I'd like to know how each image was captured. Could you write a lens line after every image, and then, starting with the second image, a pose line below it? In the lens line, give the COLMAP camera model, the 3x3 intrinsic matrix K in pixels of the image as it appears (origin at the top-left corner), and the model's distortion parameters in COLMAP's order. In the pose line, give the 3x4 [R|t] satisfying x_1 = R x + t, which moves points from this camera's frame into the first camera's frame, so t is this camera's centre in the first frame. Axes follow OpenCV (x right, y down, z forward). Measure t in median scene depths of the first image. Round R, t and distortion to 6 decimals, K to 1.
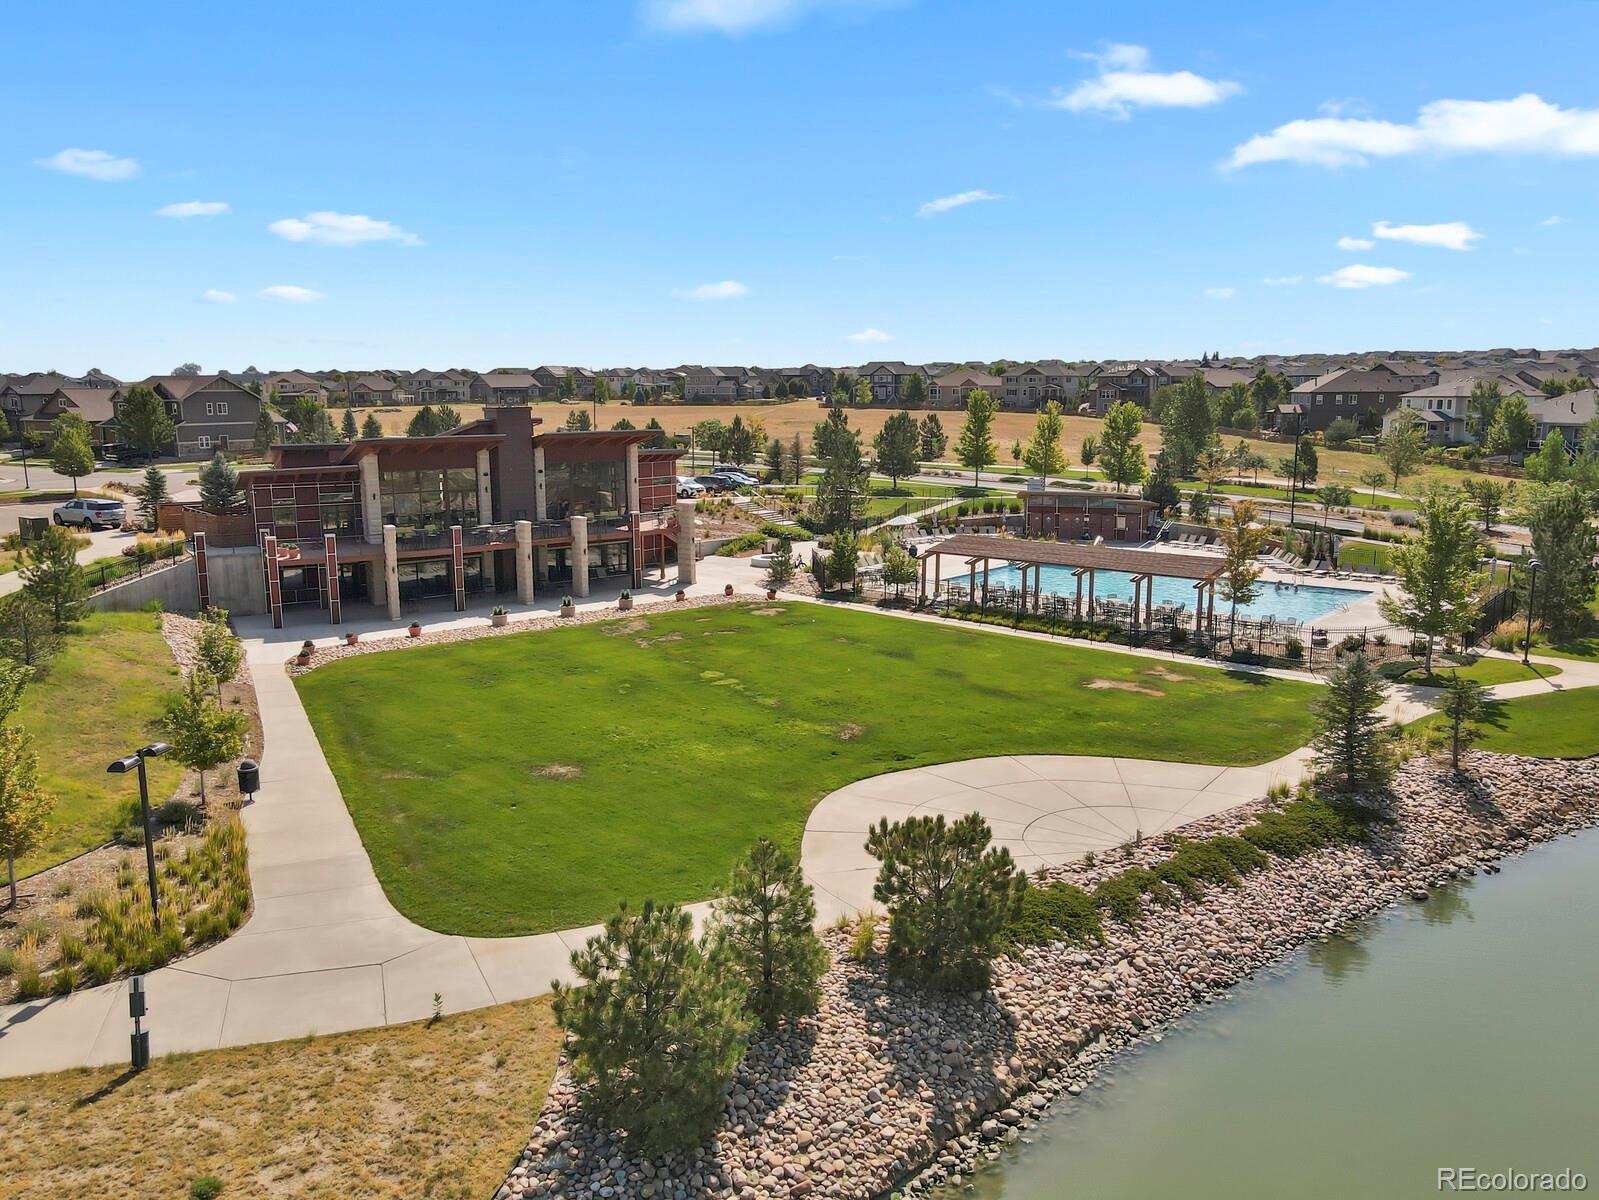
lens RADIAL K [[1132.2, 0, 799.5], [0, 1132.2, 600.0], [0, 0, 1]] dist [-0.002741, 0.001842]
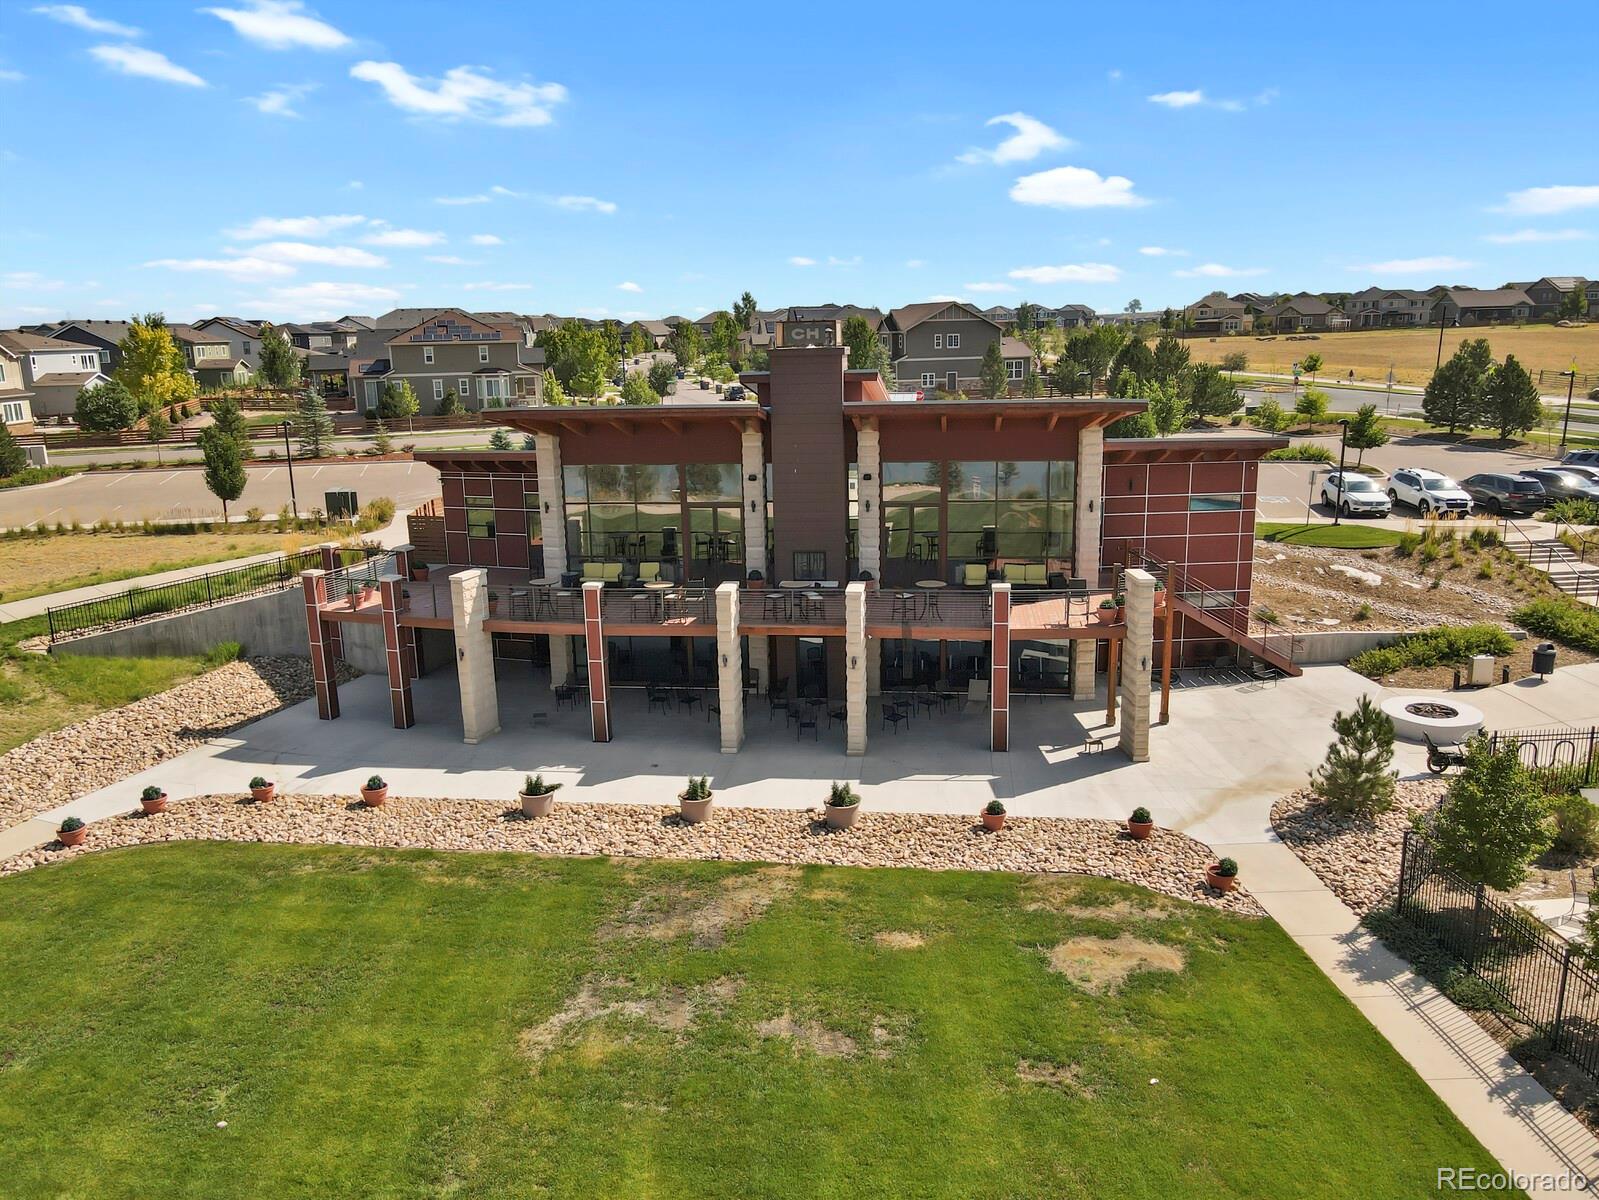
lens RADIAL K [[1132.2, 0, 799.5], [0, 1132.2, 600.0], [0, 0, 1]] dist [-0.002741, 0.001842]
pose [[0.693674, 0.154517, -0.703521, 0.121318], [-0.109506, 0.987989, 0.109022, -0.107259], [0.711916, 0.001414, 0.702263, 0.588931]]
